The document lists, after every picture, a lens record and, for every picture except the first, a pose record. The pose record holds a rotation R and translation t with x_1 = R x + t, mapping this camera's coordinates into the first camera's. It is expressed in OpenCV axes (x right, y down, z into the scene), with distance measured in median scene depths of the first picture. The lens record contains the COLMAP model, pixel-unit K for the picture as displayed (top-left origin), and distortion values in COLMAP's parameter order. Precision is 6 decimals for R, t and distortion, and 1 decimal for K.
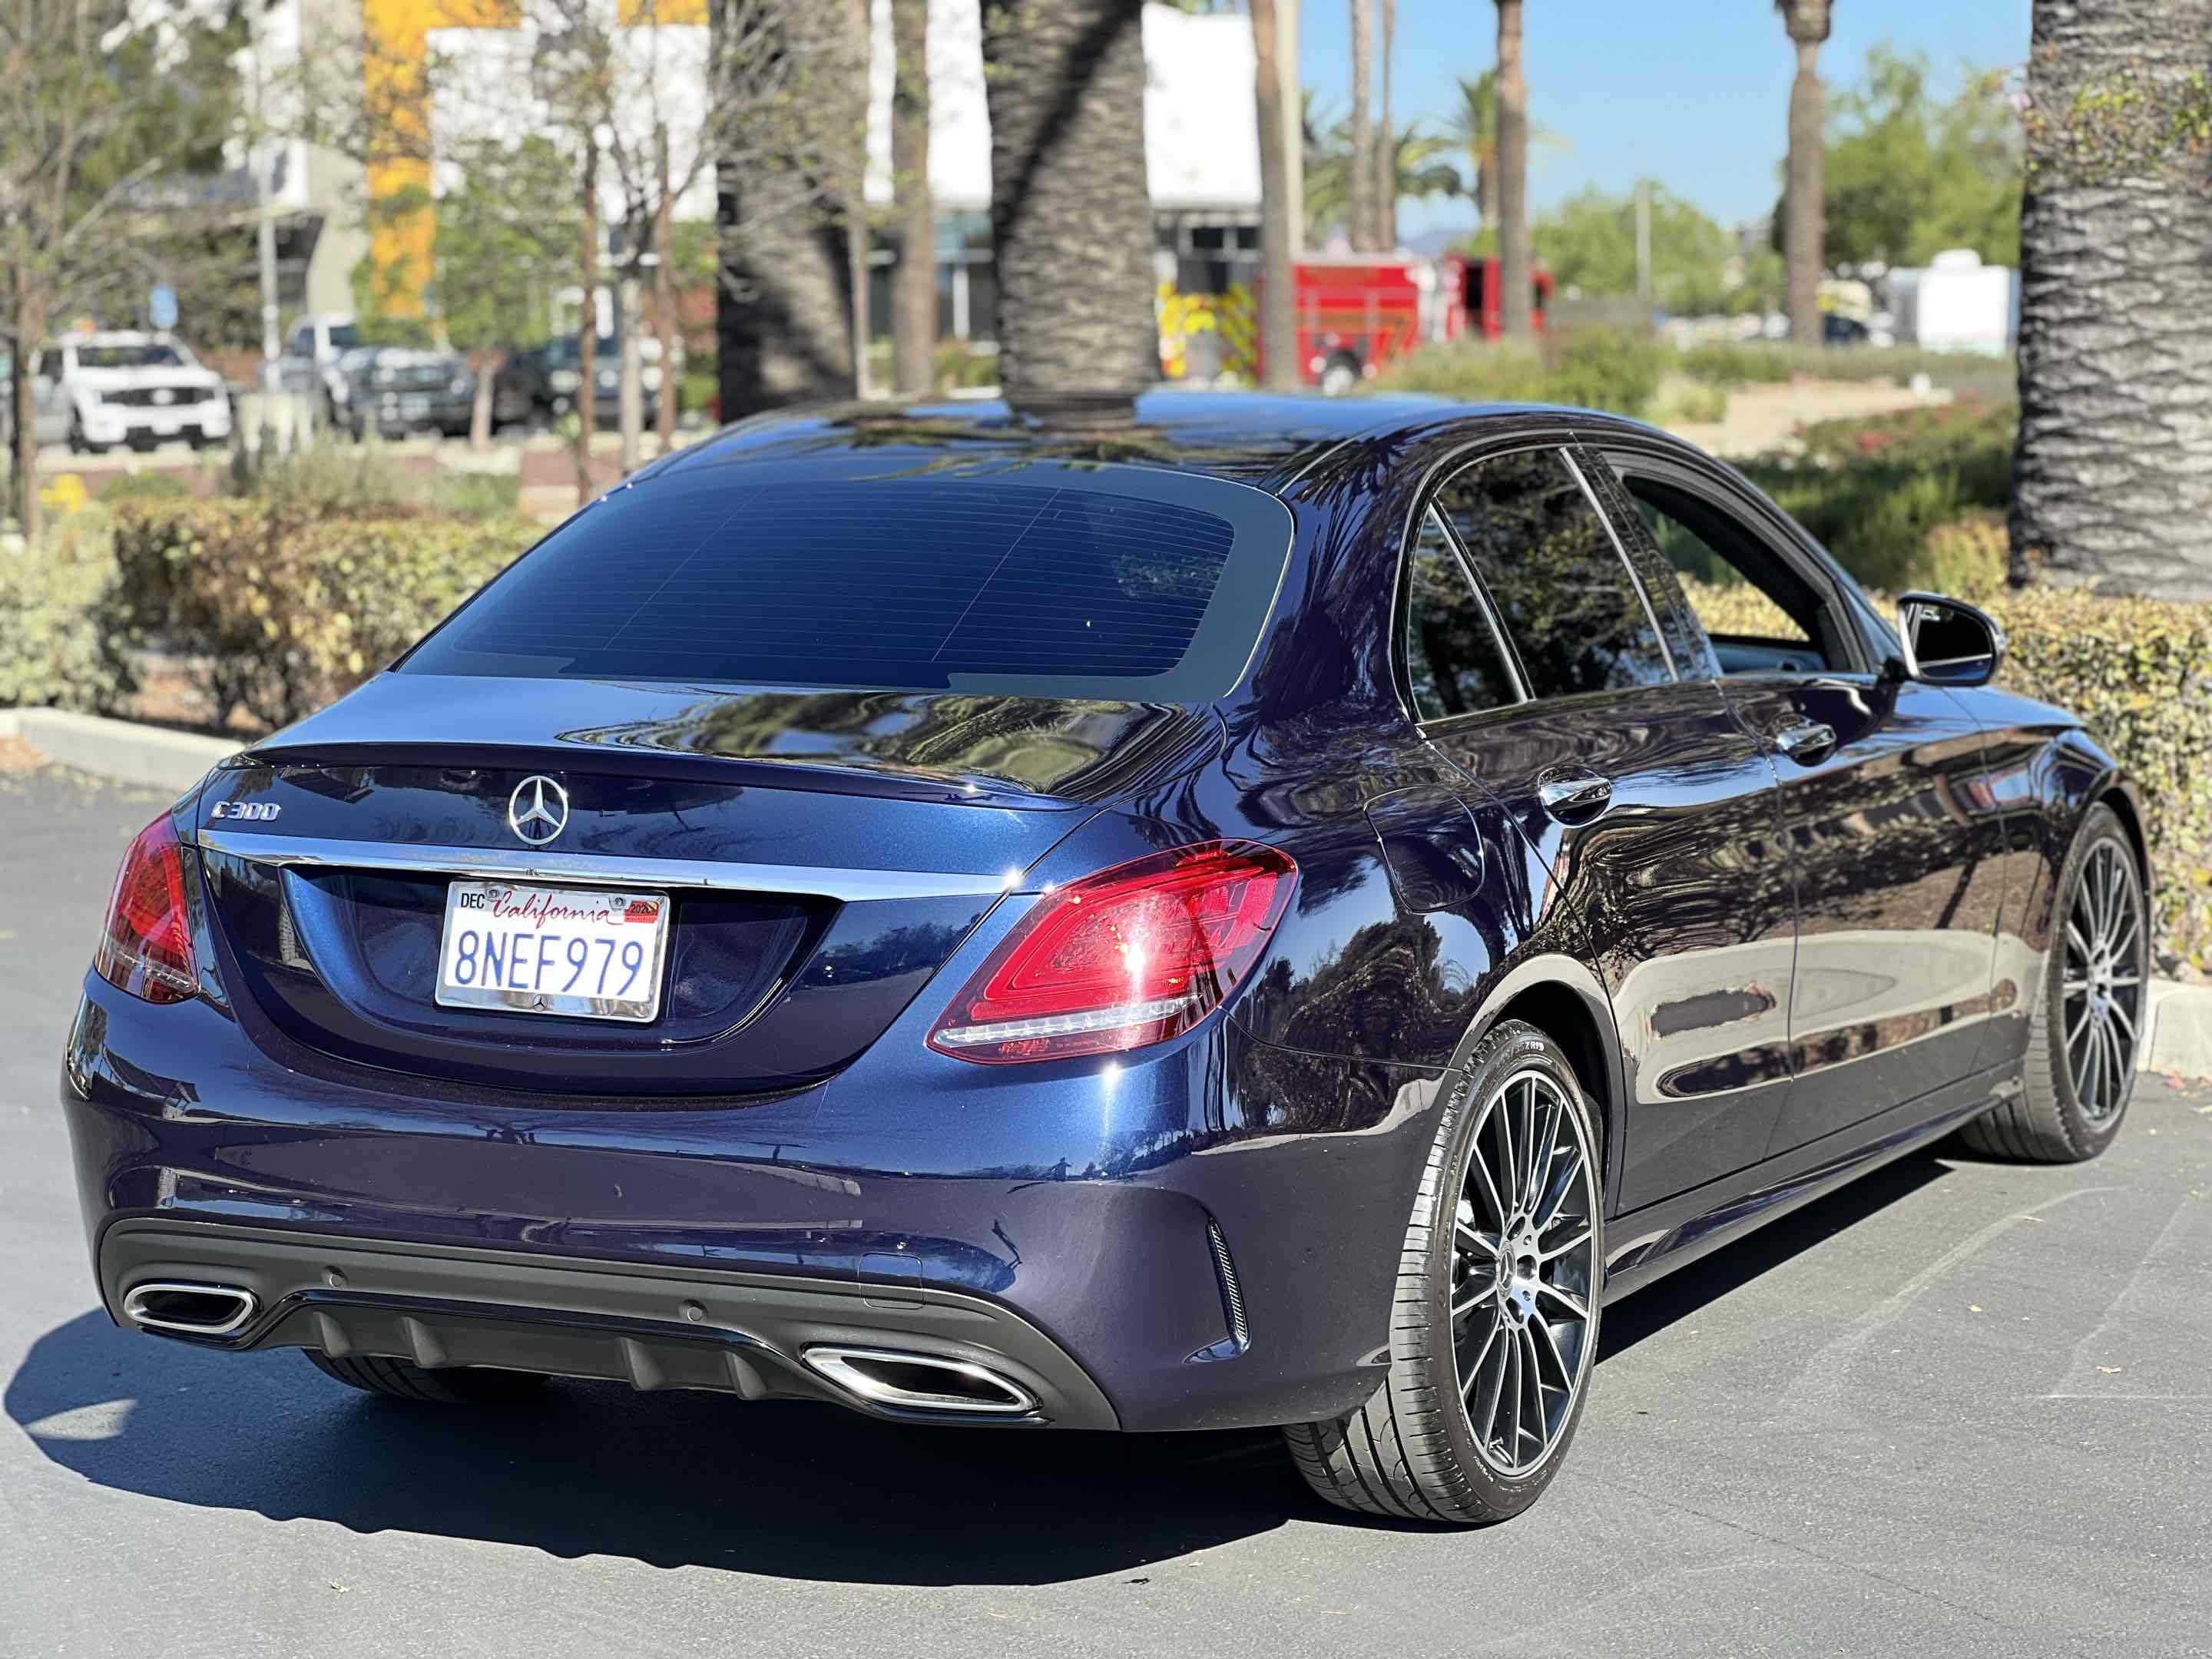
lens RADIAL K [[4884.7, 0, 1103.2], [0, 4884.7, 730.8], [0, 0, 1]] dist [0.151531, 1.277879]
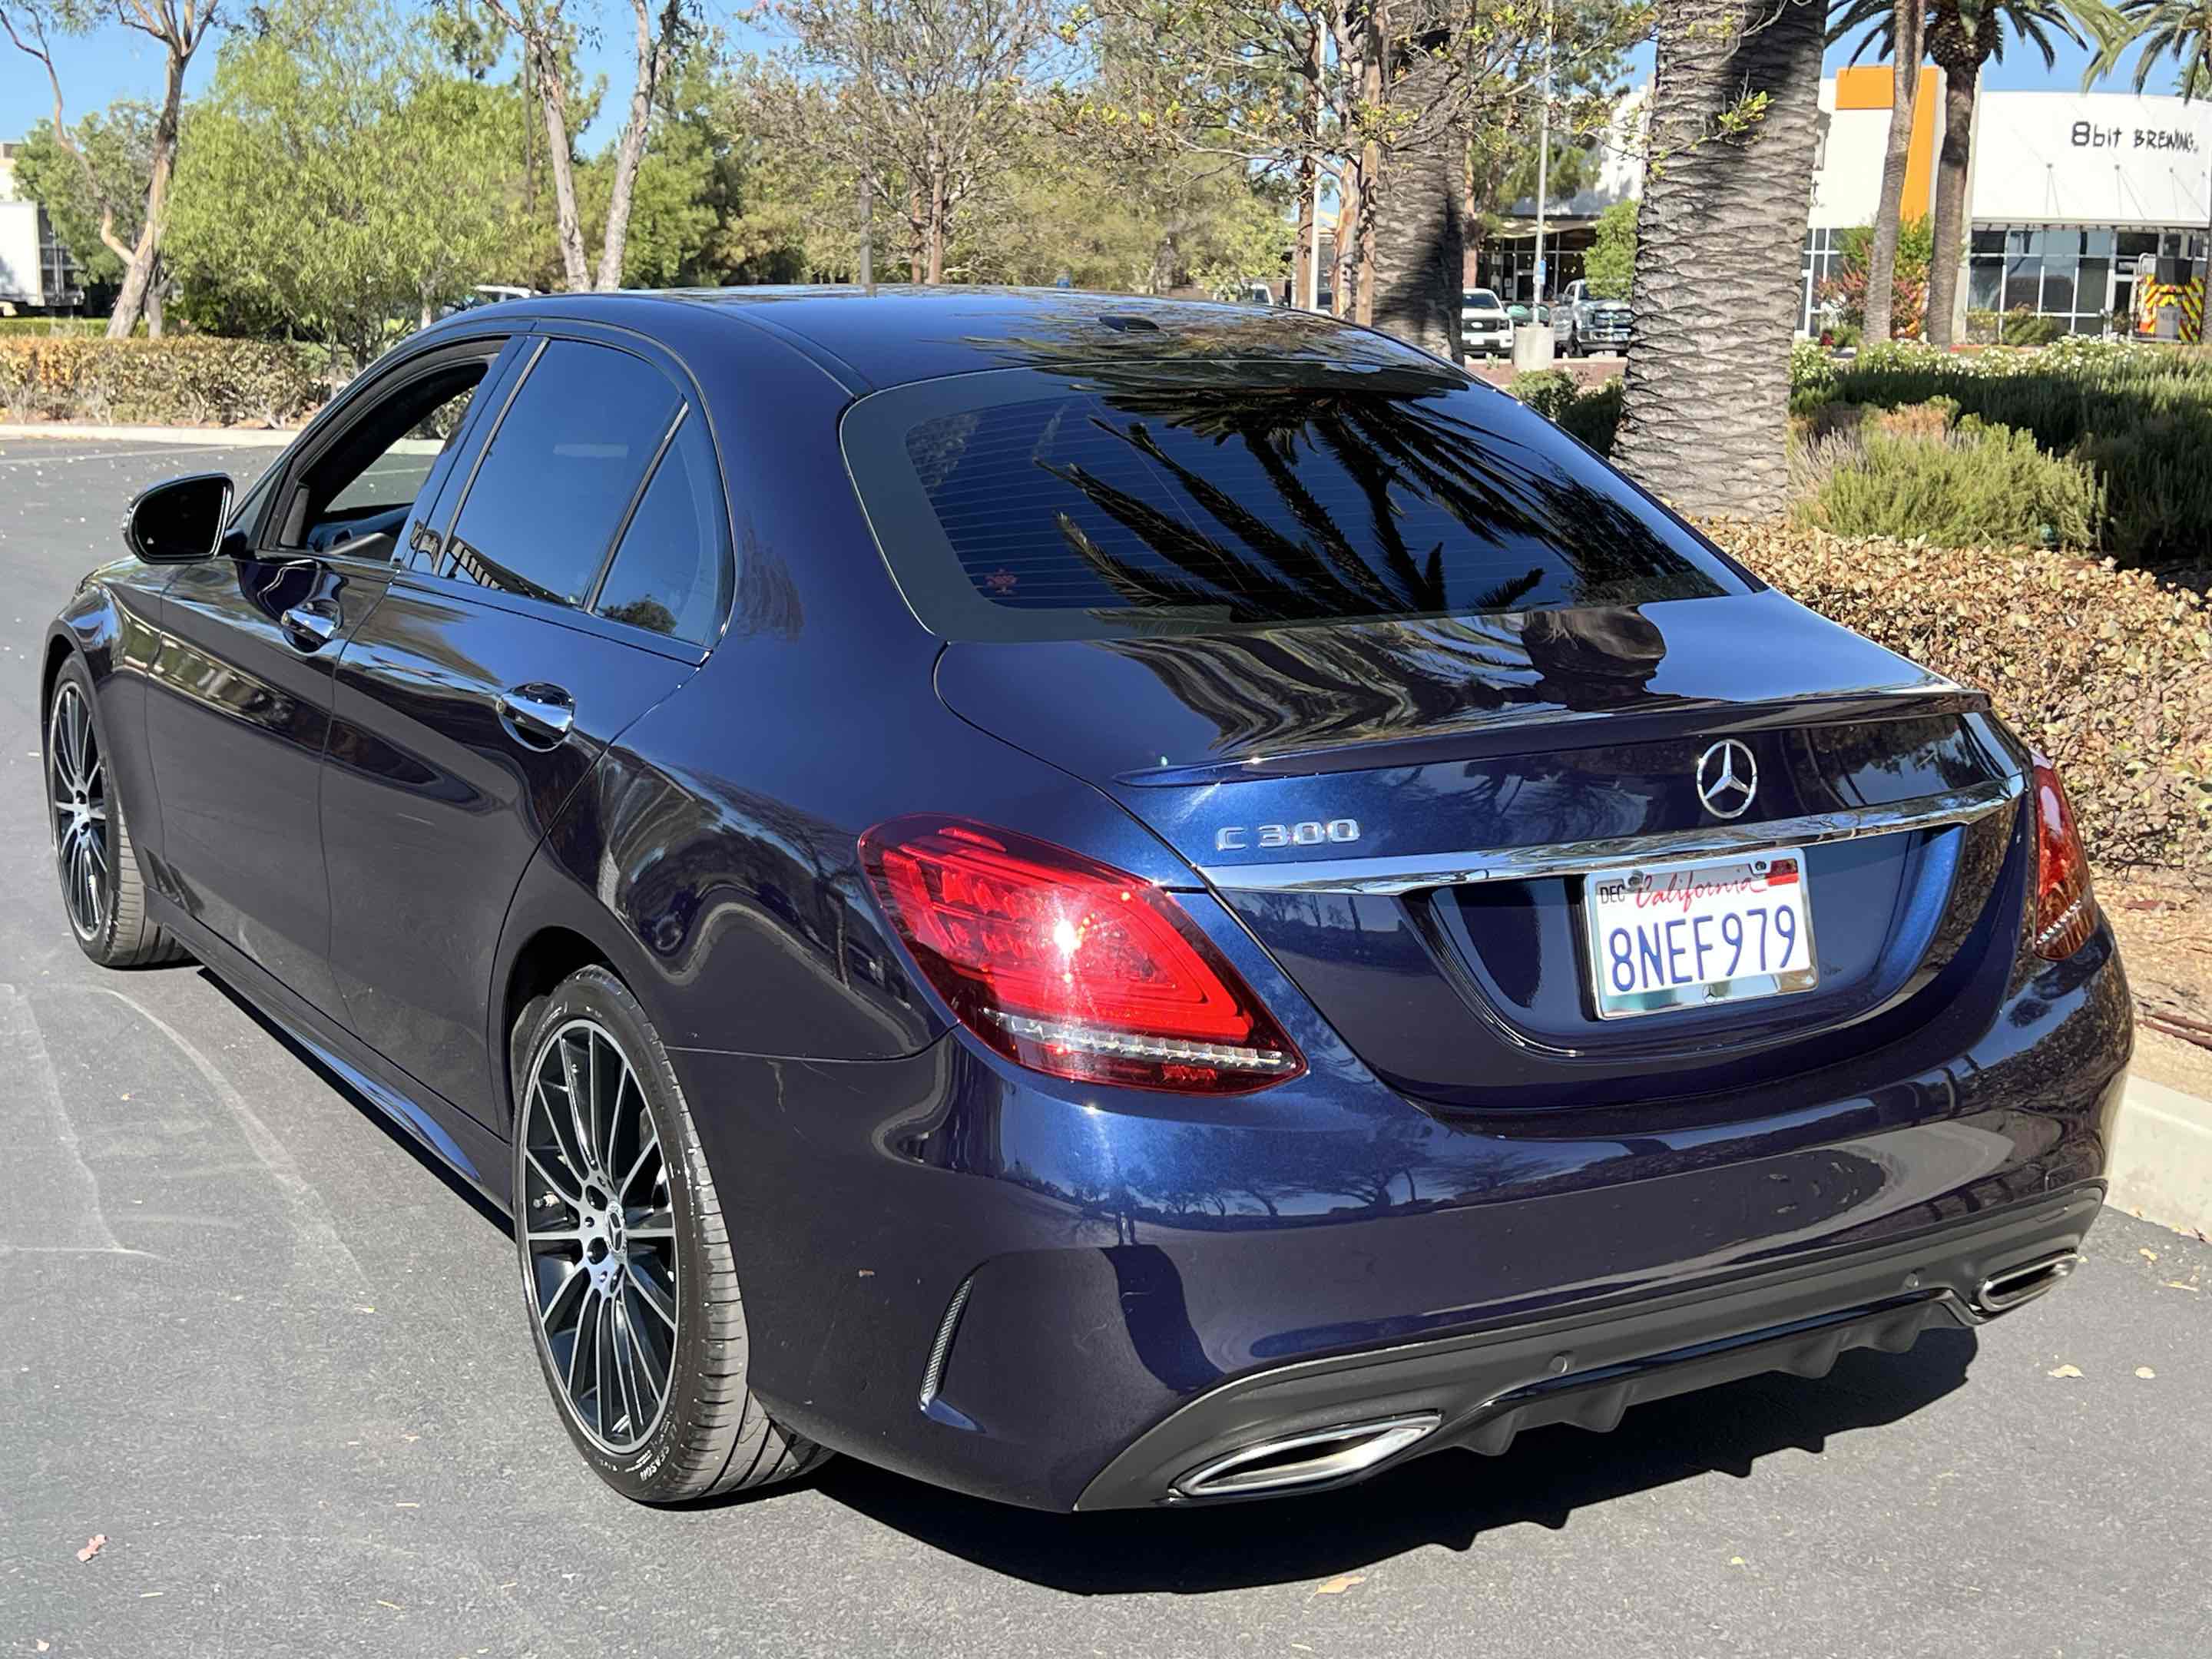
lens RADIAL K [[2758.7, 0, 1106.0], [0, 2758.7, 829.5], [0, 0, 1]] dist [0.191287, -0.552096]
pose [[0.919044, 0.108034, -0.379061, 0.546101], [-0.066606, 0.990441, 0.120790, -0.005303], [0.388487, -0.085764, 0.917454, 0.159402]]
